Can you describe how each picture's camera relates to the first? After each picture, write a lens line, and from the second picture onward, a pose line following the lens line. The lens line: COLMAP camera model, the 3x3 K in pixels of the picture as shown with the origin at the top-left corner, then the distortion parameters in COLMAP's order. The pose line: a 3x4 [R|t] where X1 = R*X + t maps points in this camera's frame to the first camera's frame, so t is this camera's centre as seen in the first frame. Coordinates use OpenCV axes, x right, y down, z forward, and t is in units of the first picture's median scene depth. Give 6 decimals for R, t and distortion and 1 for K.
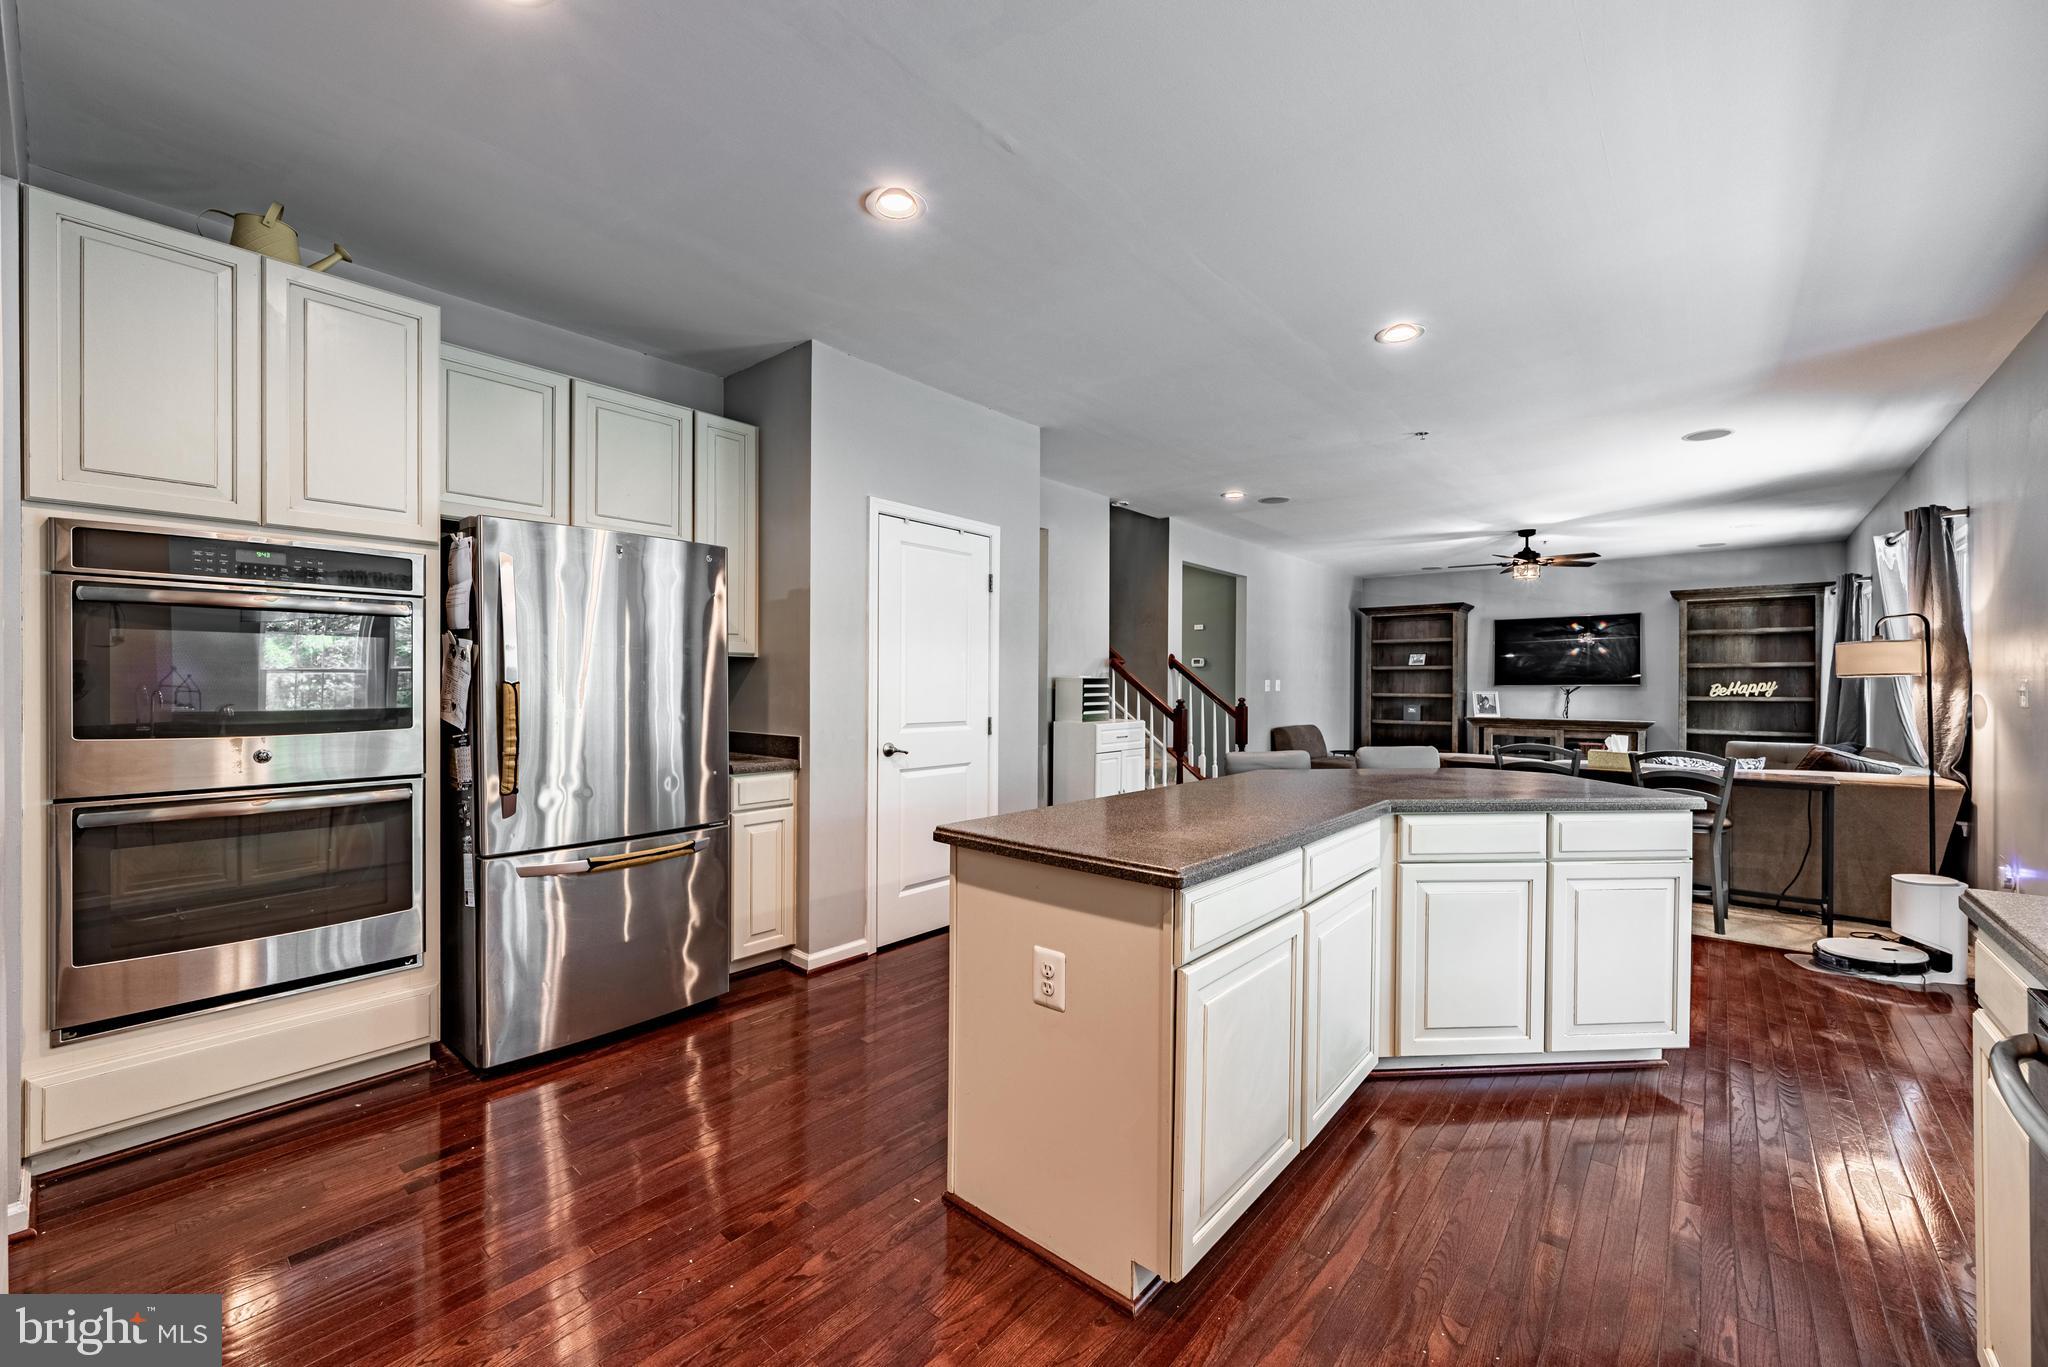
lens RADIAL K [[807.0, 0, 1024.9], [0, 807.0, 687.4], [0, 0, 1]] dist [-0.000370, -0.000160]
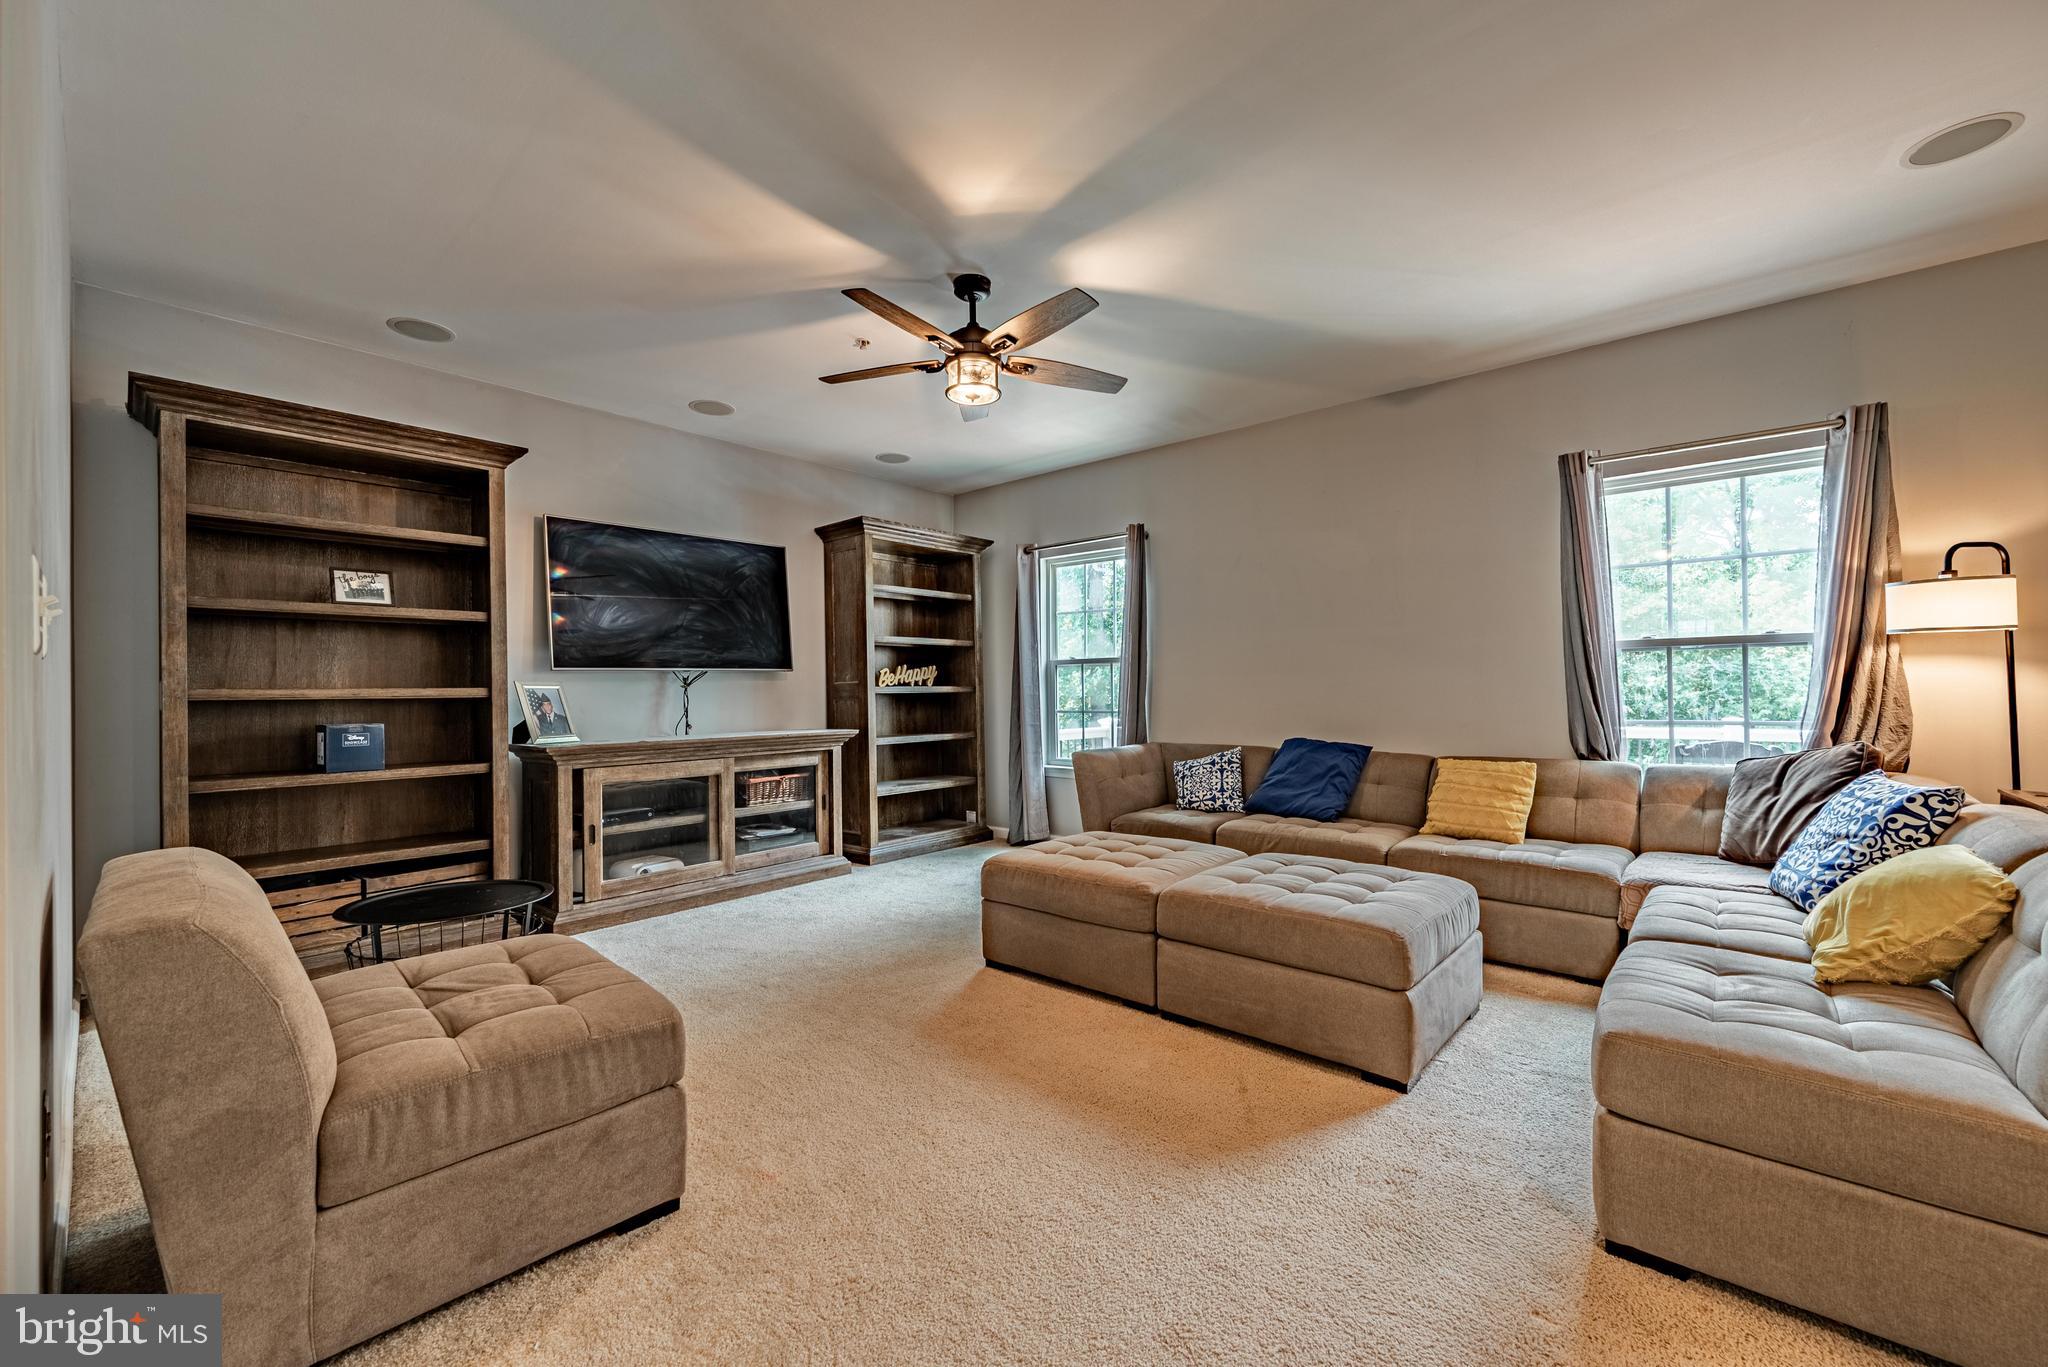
lens RADIAL K [[804.4, 0, 1037.1], [0, 804.4, 691.6], [0, 0, 1]] dist [0.000582, 0.000007]
pose [[0.014342, -0.008883, 0.999858, 0.186935], [0.012761, 0.999881, 0.008700, 0.011030], [-0.999816, 0.012634, 0.014454, 0.856347]]
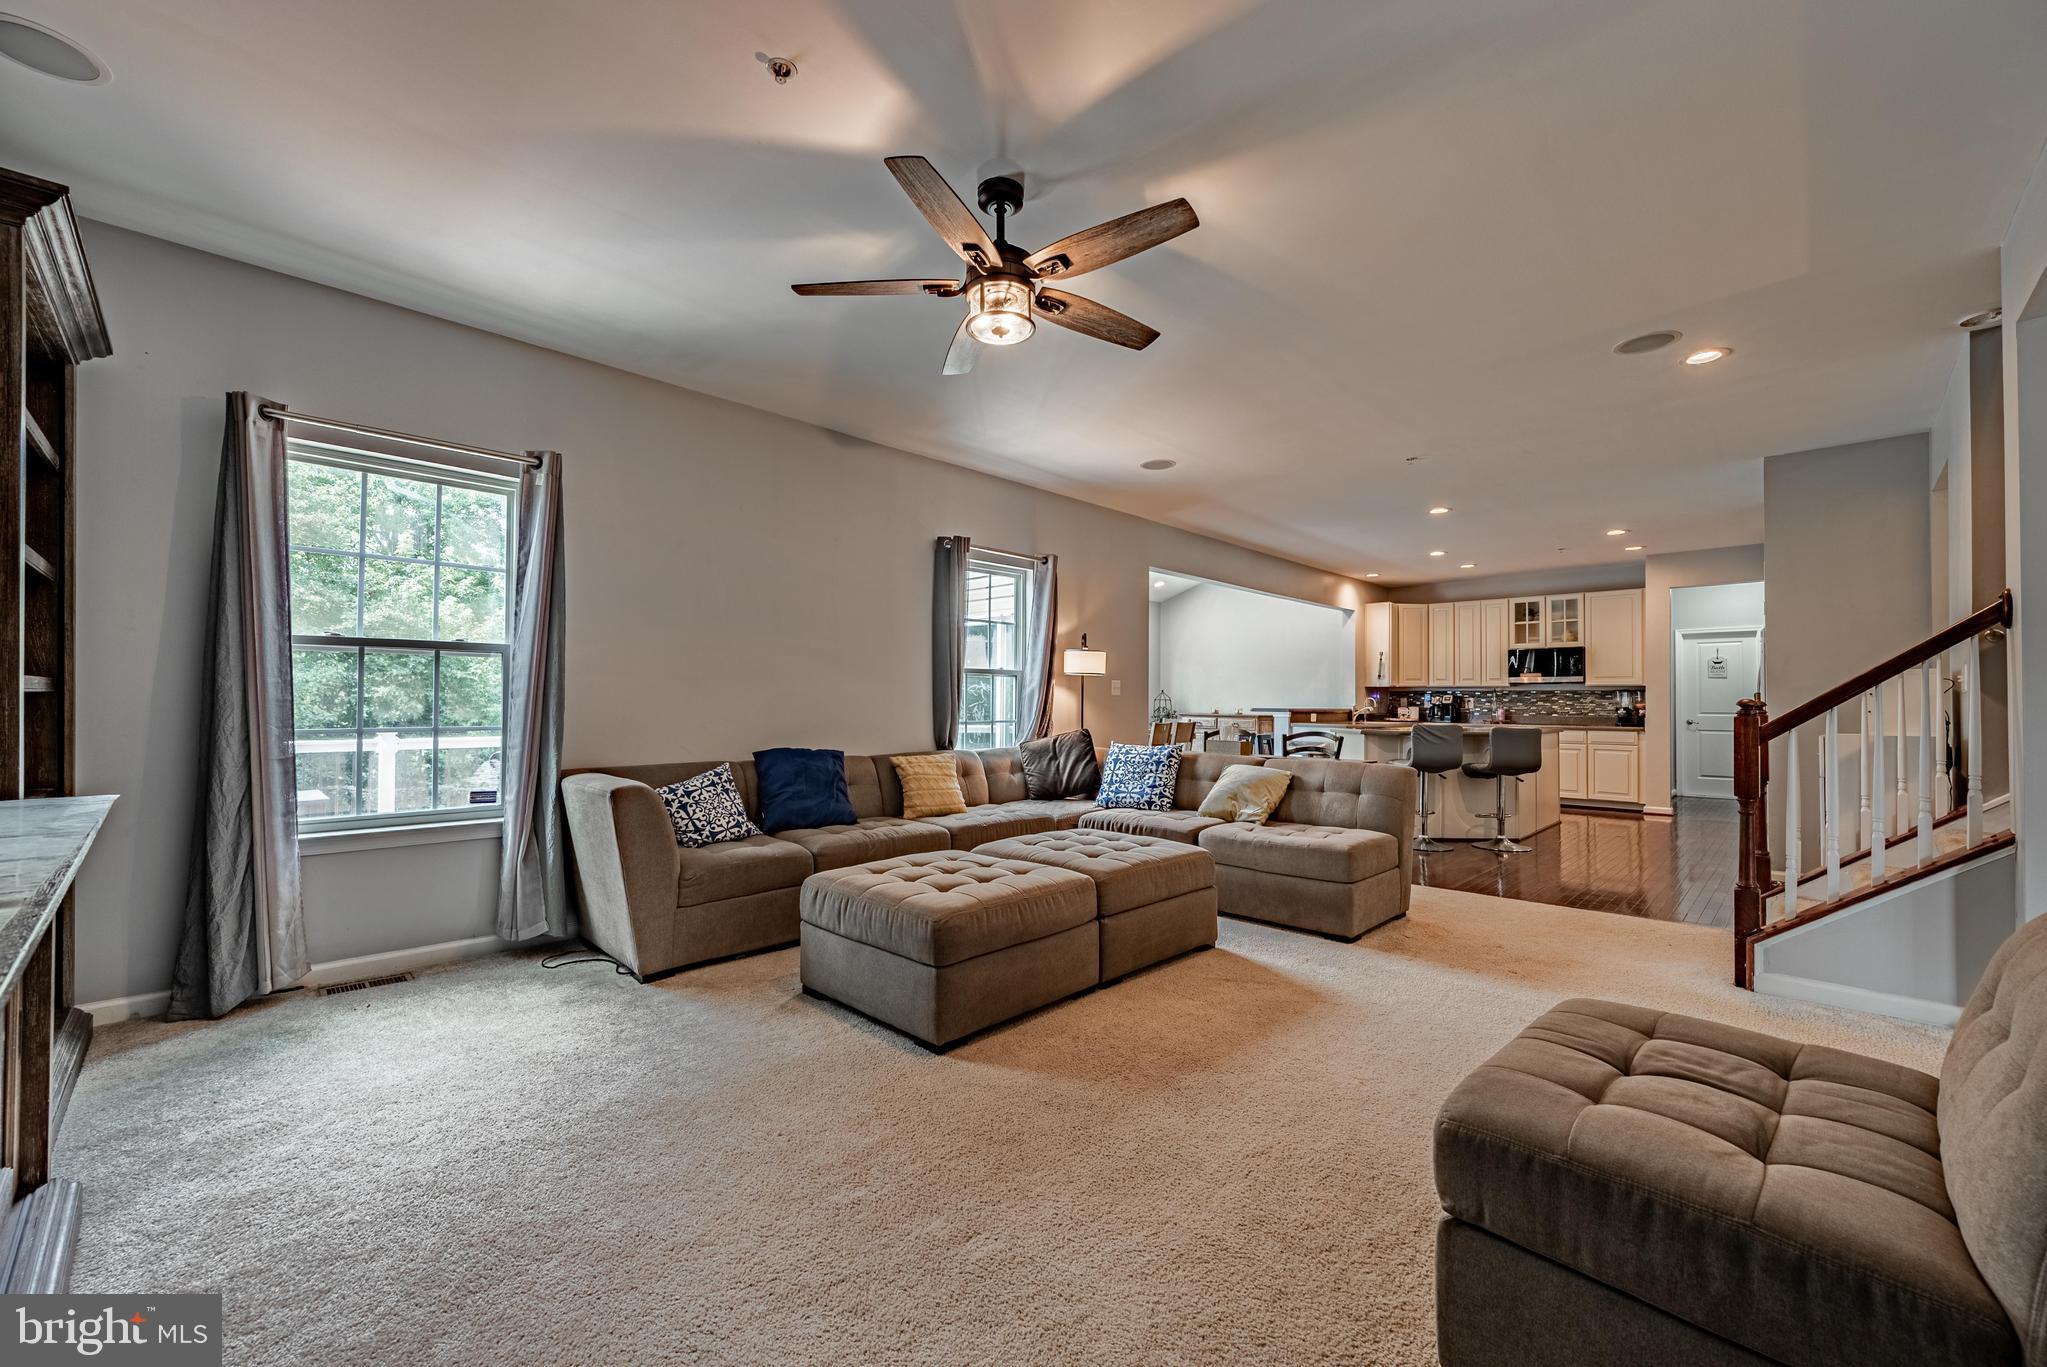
lens RADIAL K [[804.0, 0, 1036.6], [0, 804.0, 691.6], [0, 0, 1]] dist [0.000582, 0.000007]
pose [[-0.998599, -0.021043, 0.048542, 0.523043], [-0.020996, 0.999778, 0.001476, 0.009553], [-0.048563, 0.000455, -0.998820, 1.180554]]
